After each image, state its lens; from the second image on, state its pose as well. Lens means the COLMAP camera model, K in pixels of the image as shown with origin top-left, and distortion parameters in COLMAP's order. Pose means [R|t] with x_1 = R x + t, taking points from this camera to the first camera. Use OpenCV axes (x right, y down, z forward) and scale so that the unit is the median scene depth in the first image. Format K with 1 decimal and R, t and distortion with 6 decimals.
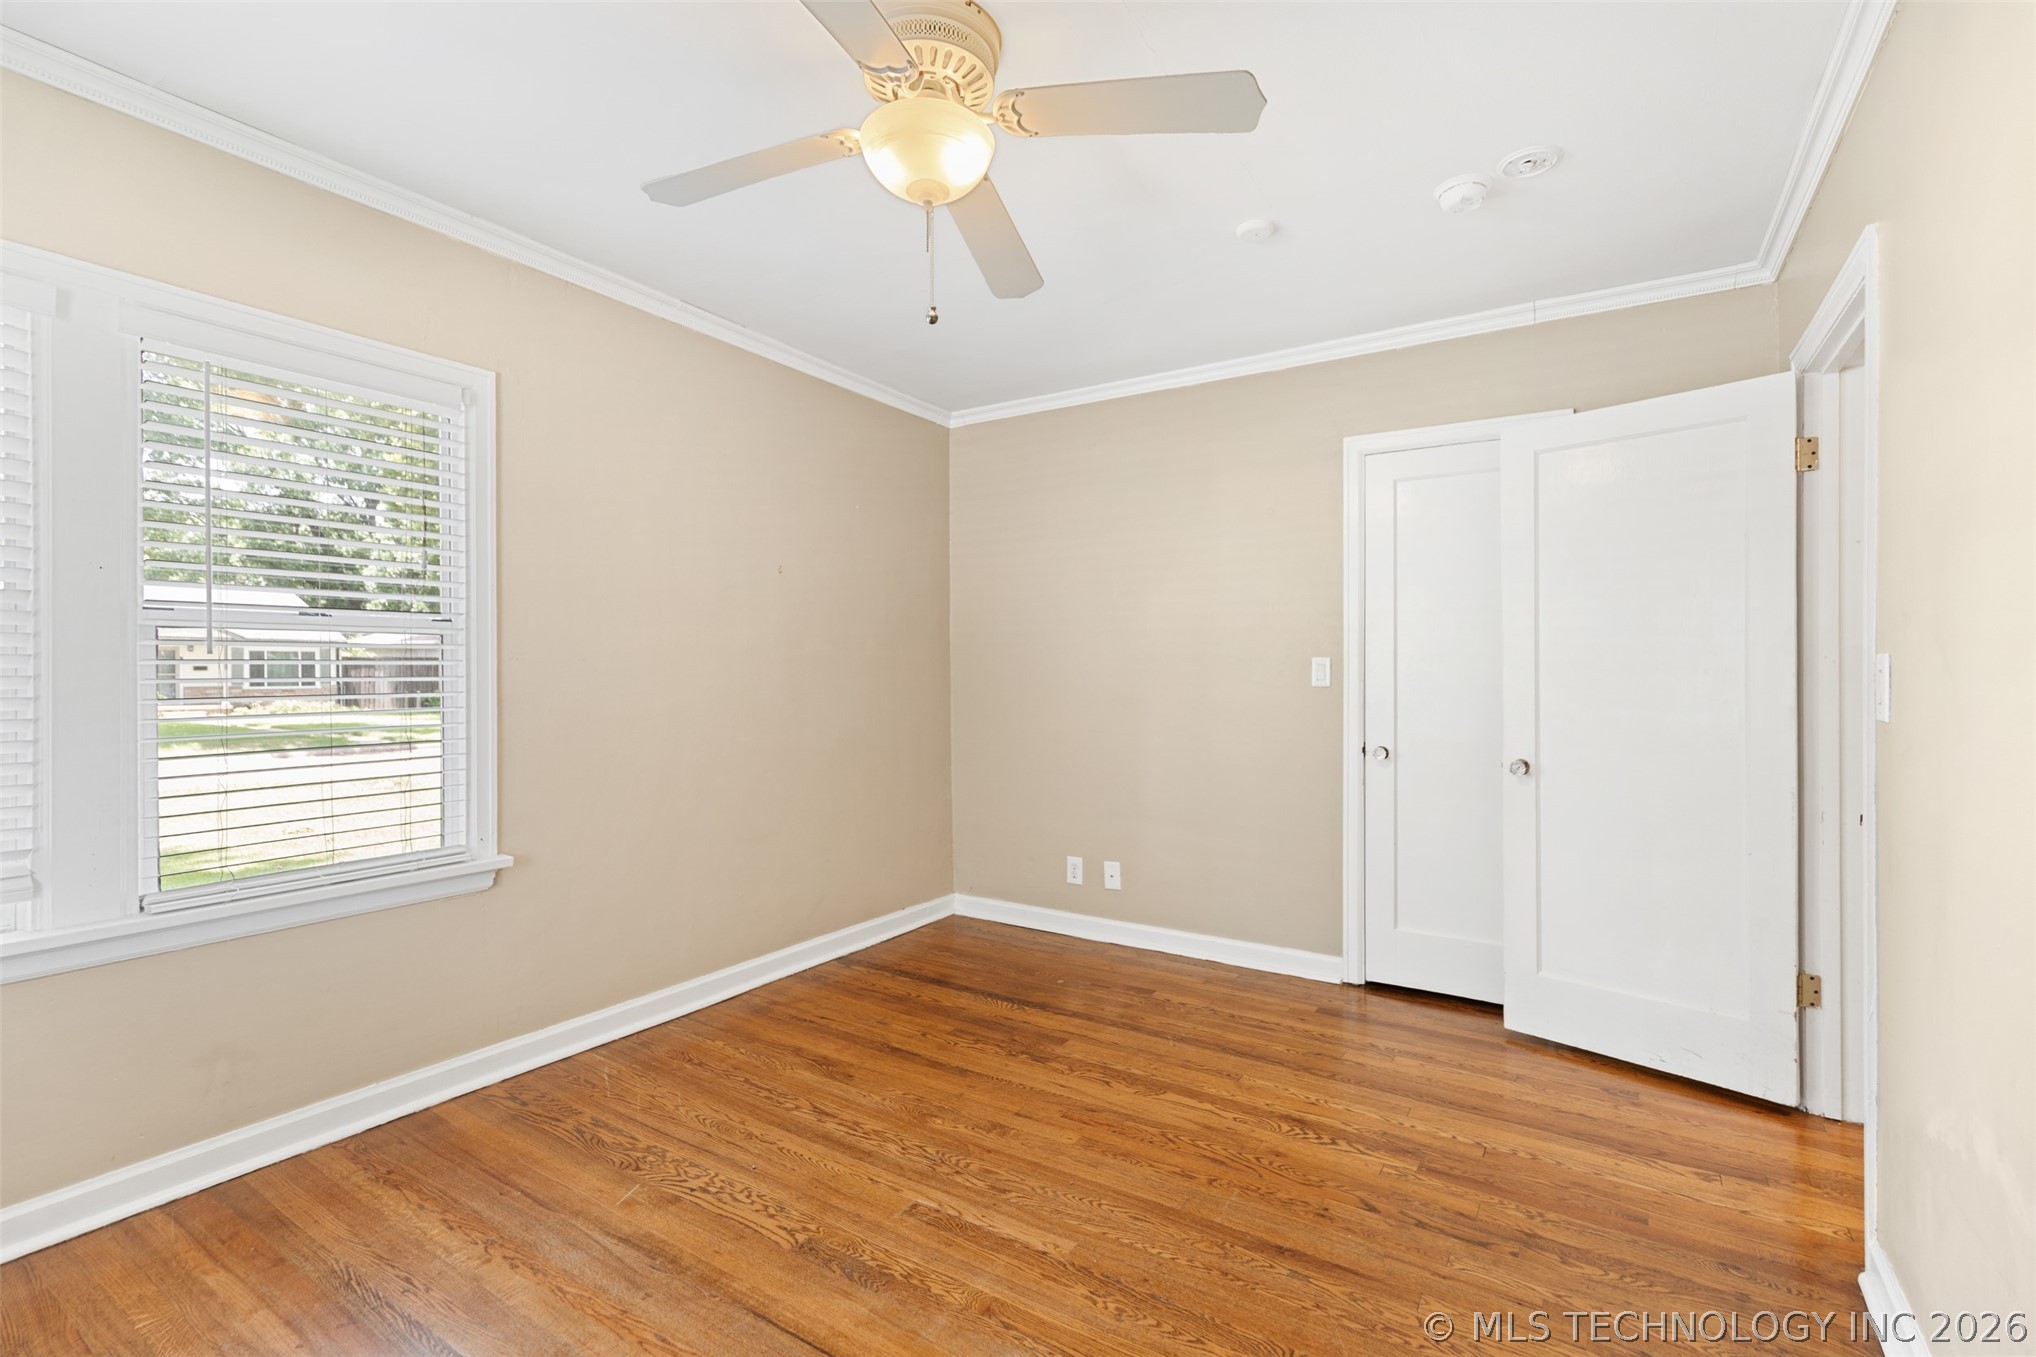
lens RADIAL K [[920.1, 0, 1012.3], [0, 920.1, 680.1], [0, 0, 1]] dist [0.012450, -0.000100]
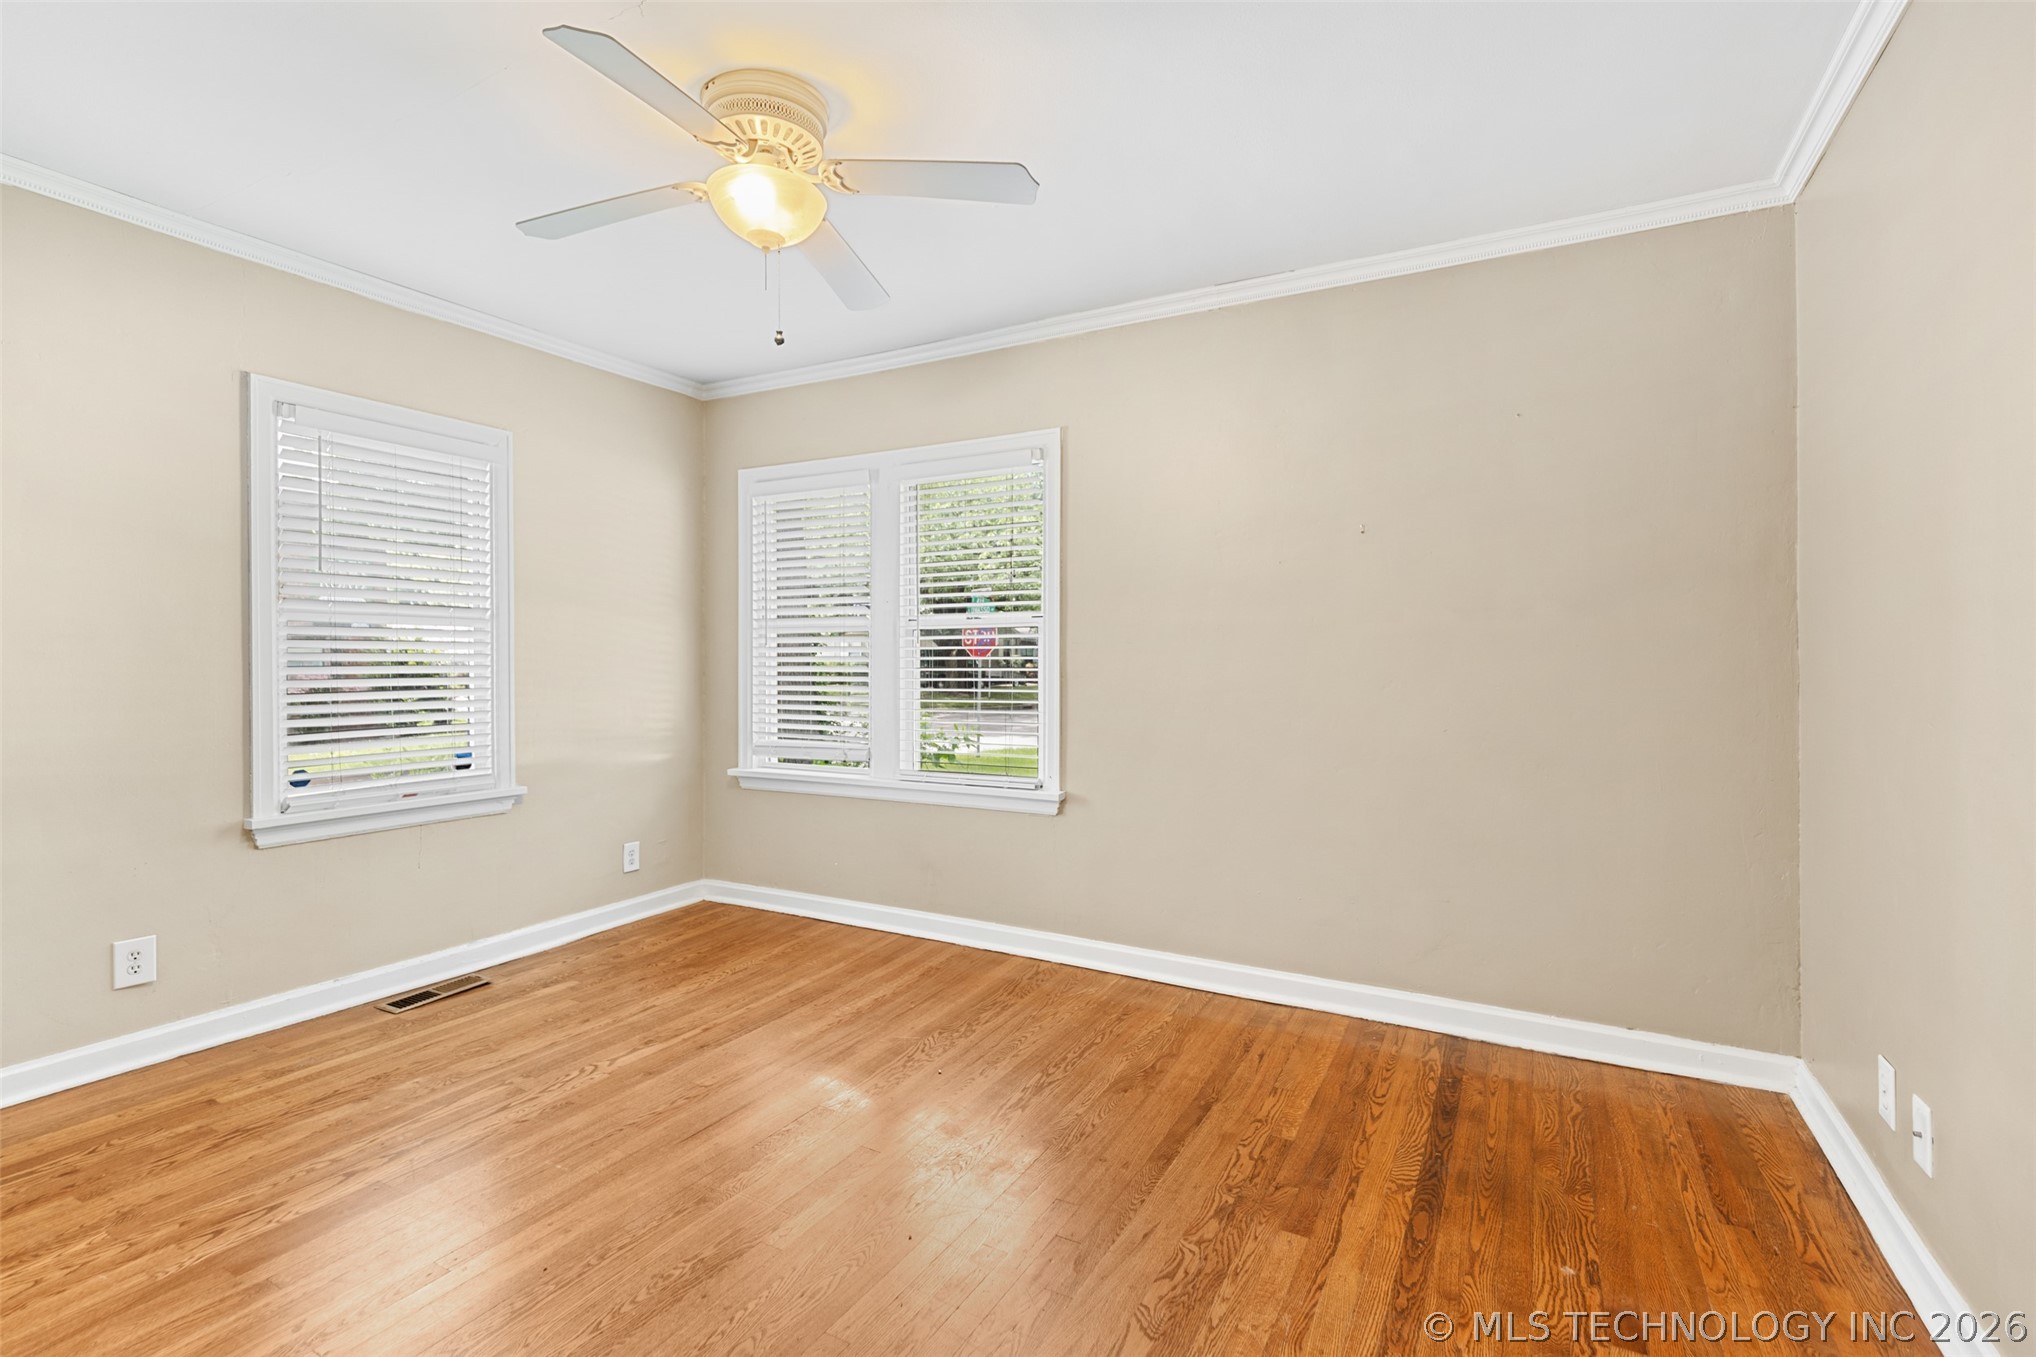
lens RADIAL K [[920.1, 0, 1021.8], [0, 920.1, 660.5], [0, 0, 1]] dist [0.012450, -0.000100]
pose [[0.077943, 0.005268, -0.996944, 0.756980], [-0.007772, 0.999959, 0.004676, -0.003453], [0.996928, 0.007384, 0.077980, 0.850976]]
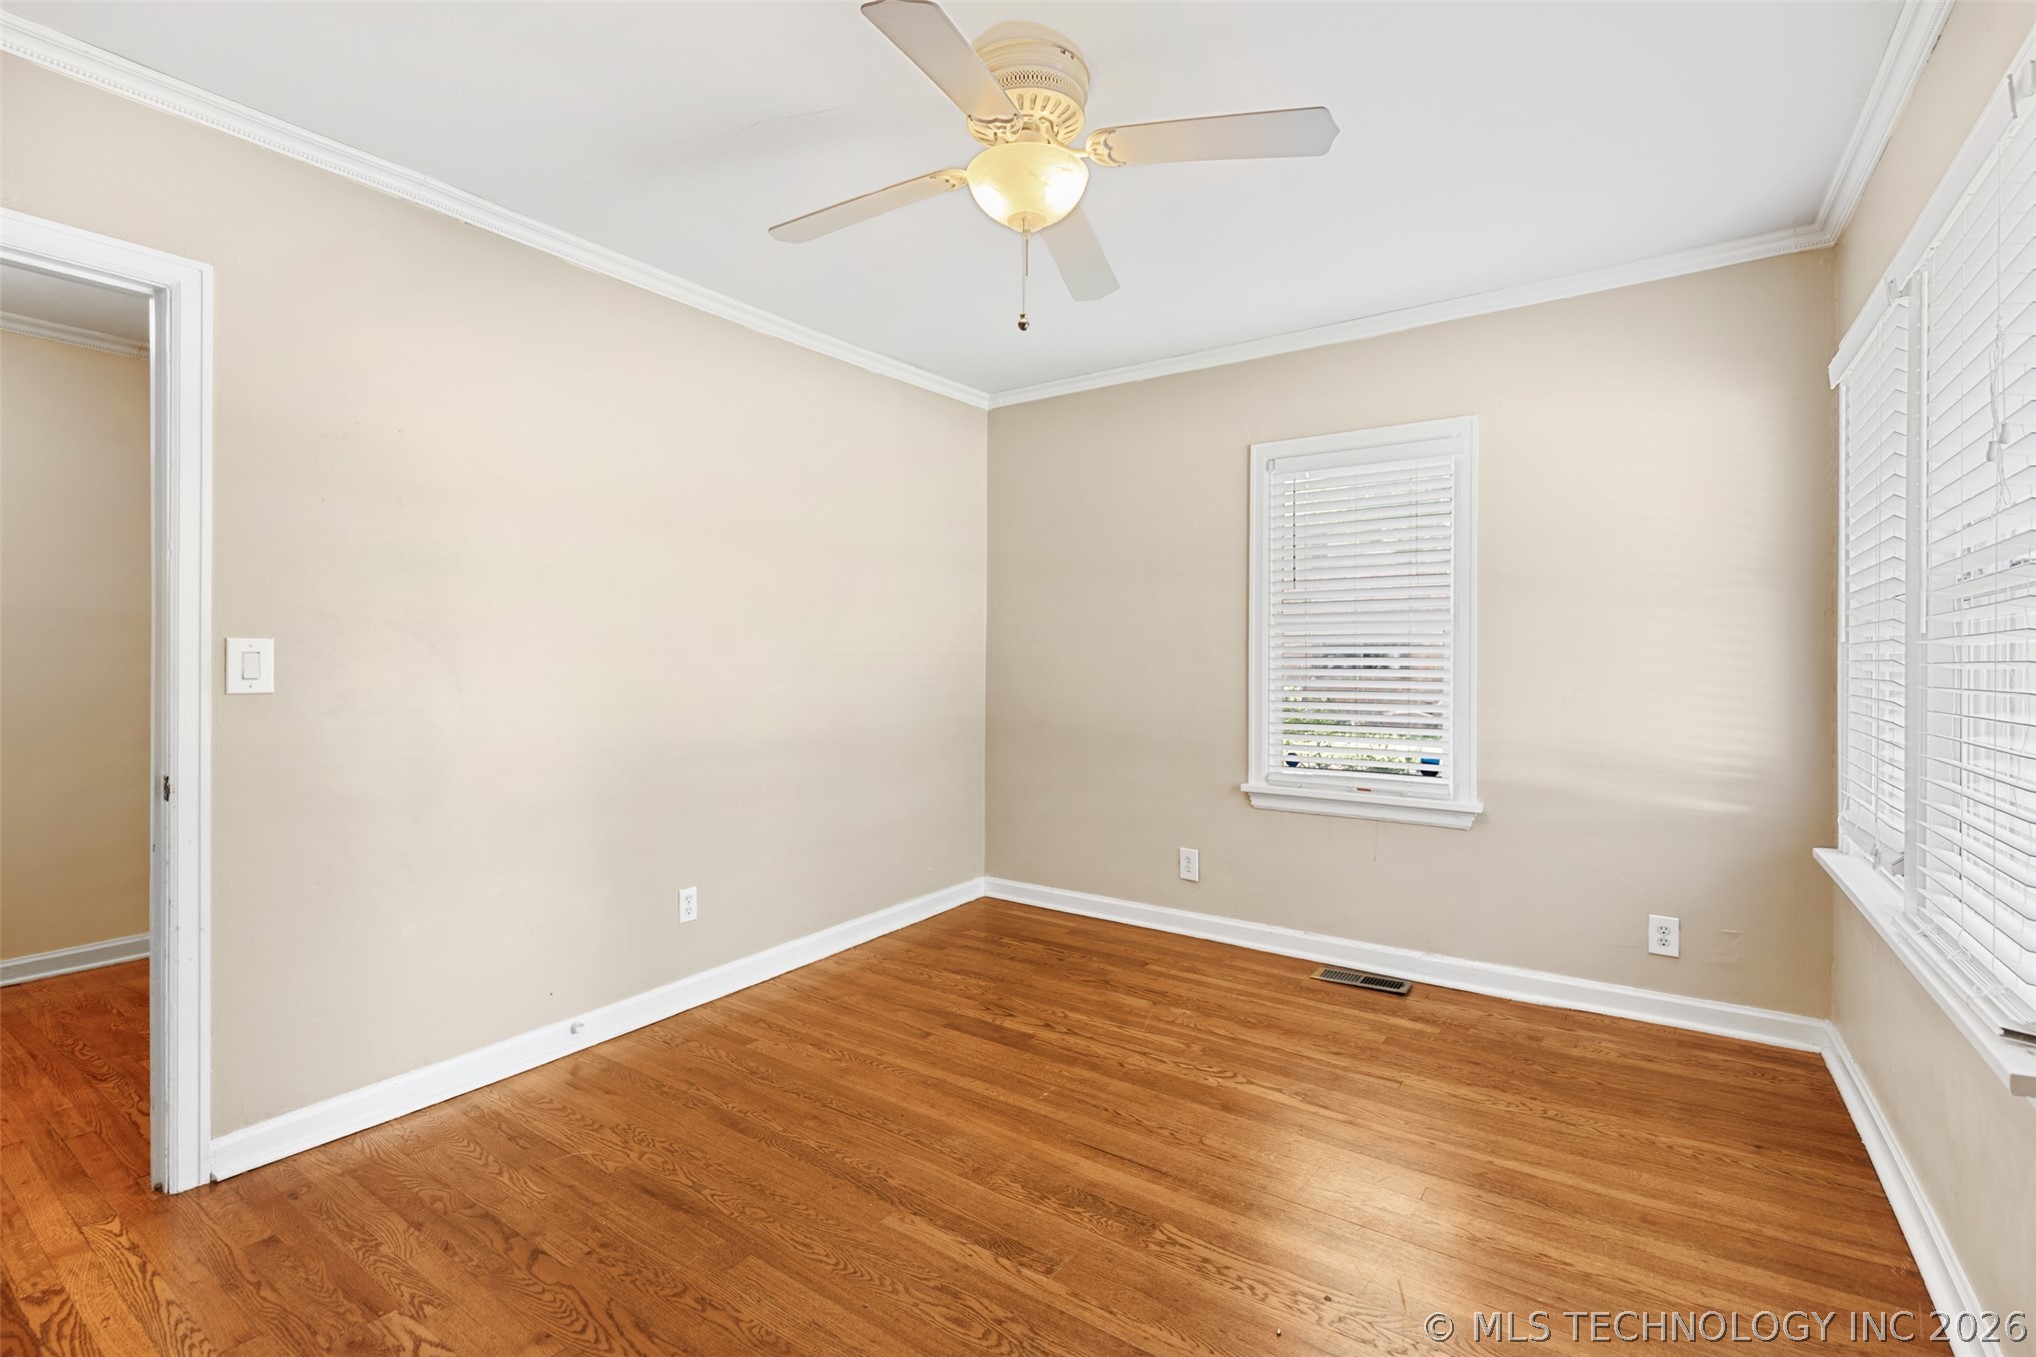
lens RADIAL K [[920.1, 0, 1036.7], [0, 920.1, 667.3], [0, 0, 1]] dist [0.012450, -0.000100]
pose [[-0.999875, 0.002315, 0.015632, -0.085858], [0.002589, 0.999843, 0.017524, -0.012172], [-0.015589, 0.017562, -0.999724, 1.459892]]
